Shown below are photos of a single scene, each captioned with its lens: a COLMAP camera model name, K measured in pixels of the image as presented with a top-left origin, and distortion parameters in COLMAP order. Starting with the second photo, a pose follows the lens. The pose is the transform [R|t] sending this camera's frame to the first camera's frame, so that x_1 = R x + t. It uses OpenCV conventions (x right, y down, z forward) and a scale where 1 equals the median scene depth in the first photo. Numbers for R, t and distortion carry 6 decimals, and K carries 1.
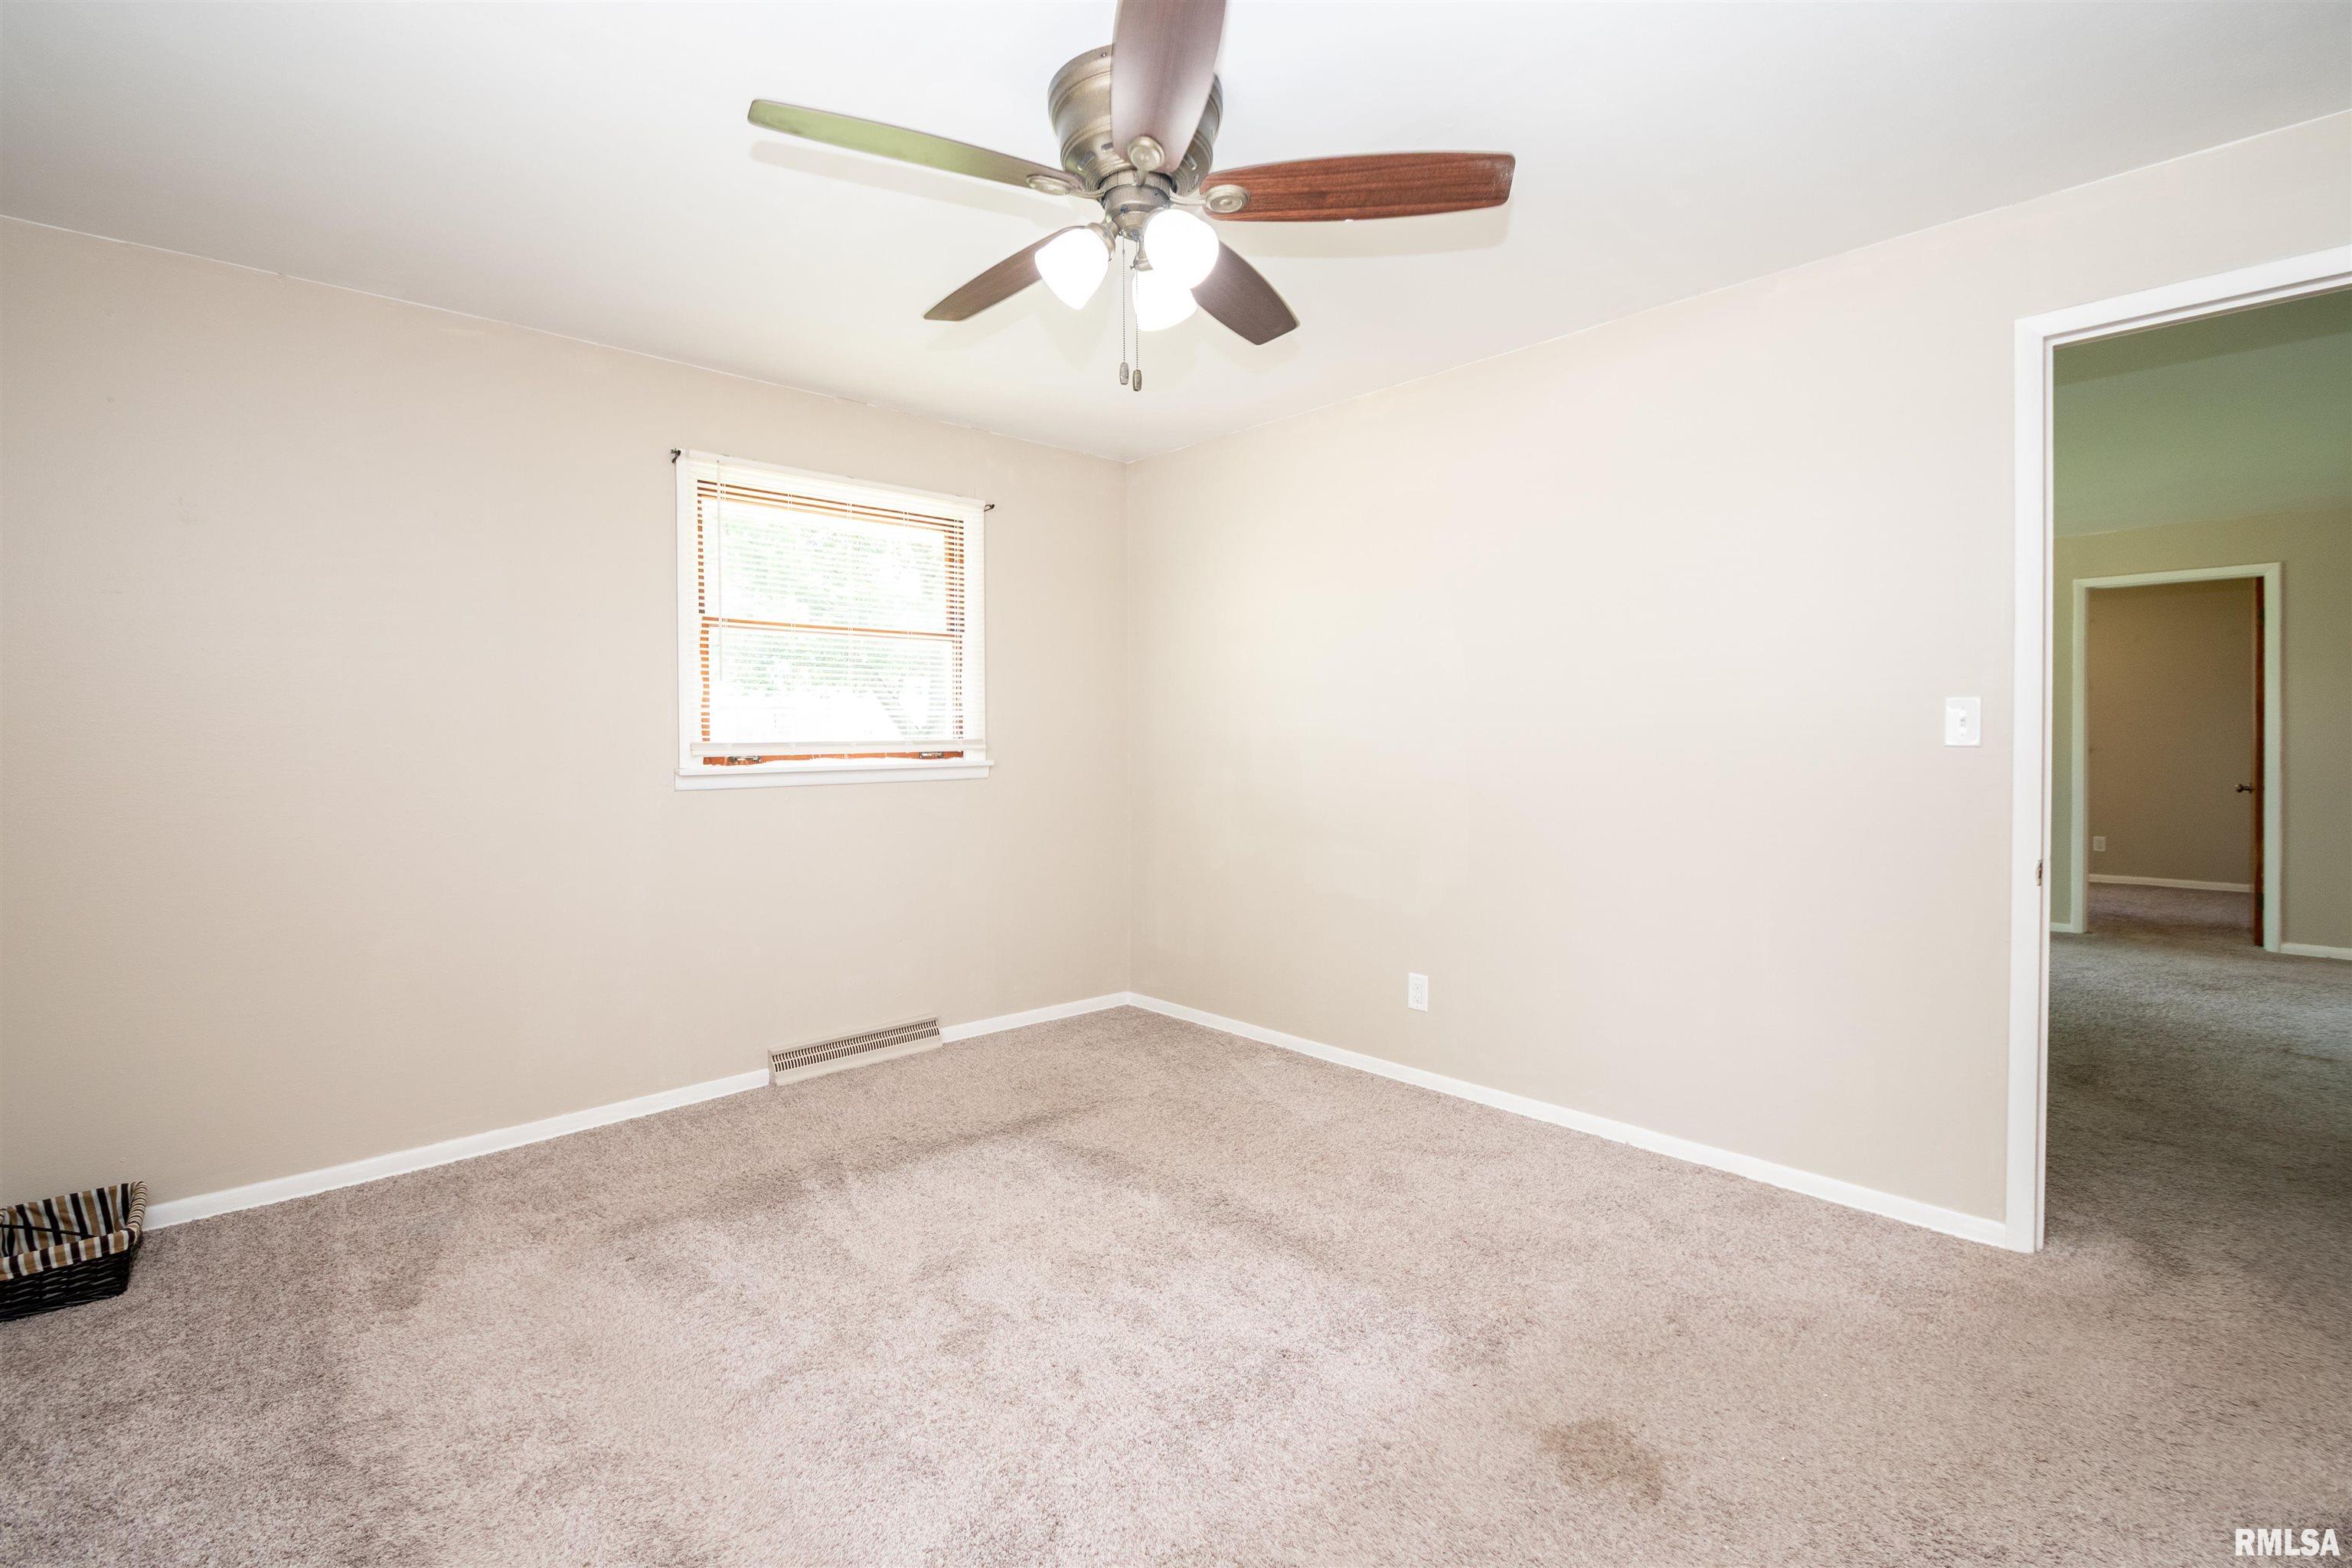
lens RADIAL K [[1041.5, 0, 1178.6], [0, 1041.5, 773.8], [0, 0, 1]] dist [-0.002468, -0.006637]
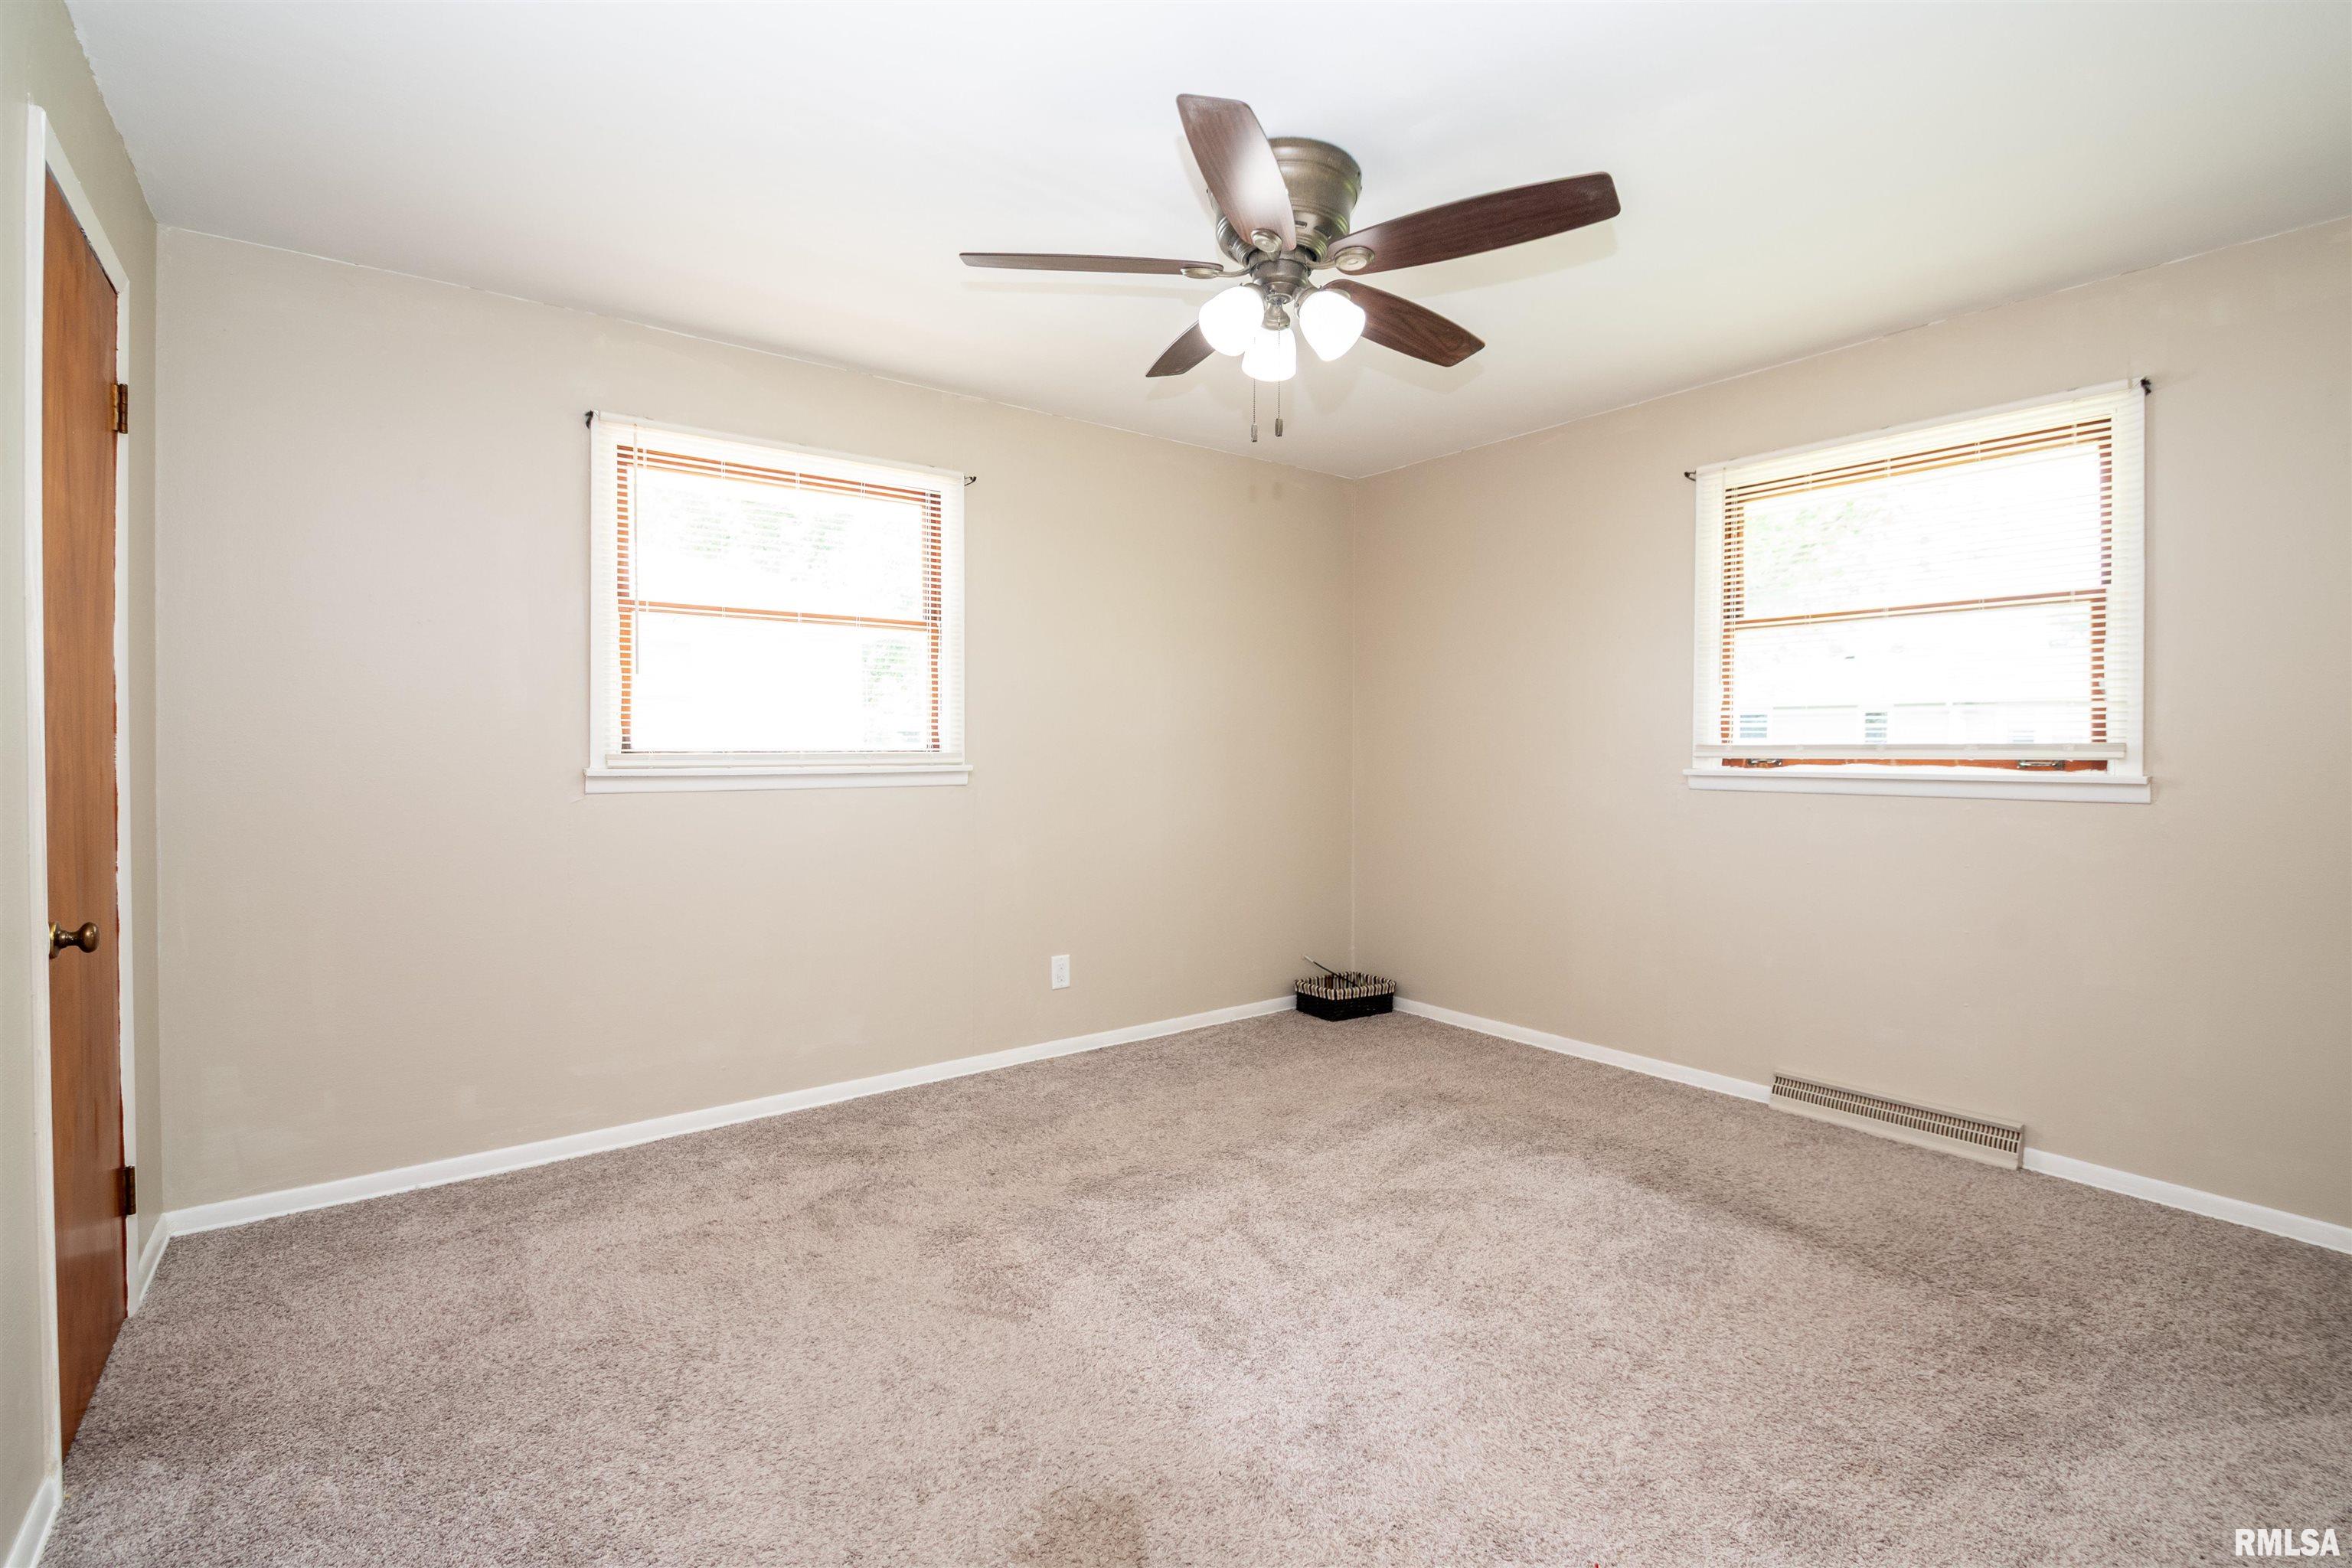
lens RADIAL K [[1041.5, 0, 1159.4], [0, 1041.5, 769.8], [0, 0, 1]] dist [-0.002468, -0.006637]
pose [[-0.105496, 0.027025, -0.994052, 0.583689], [-0.039509, 0.998727, 0.031345, -0.014011], [0.993635, 0.042581, -0.104294, 0.515531]]
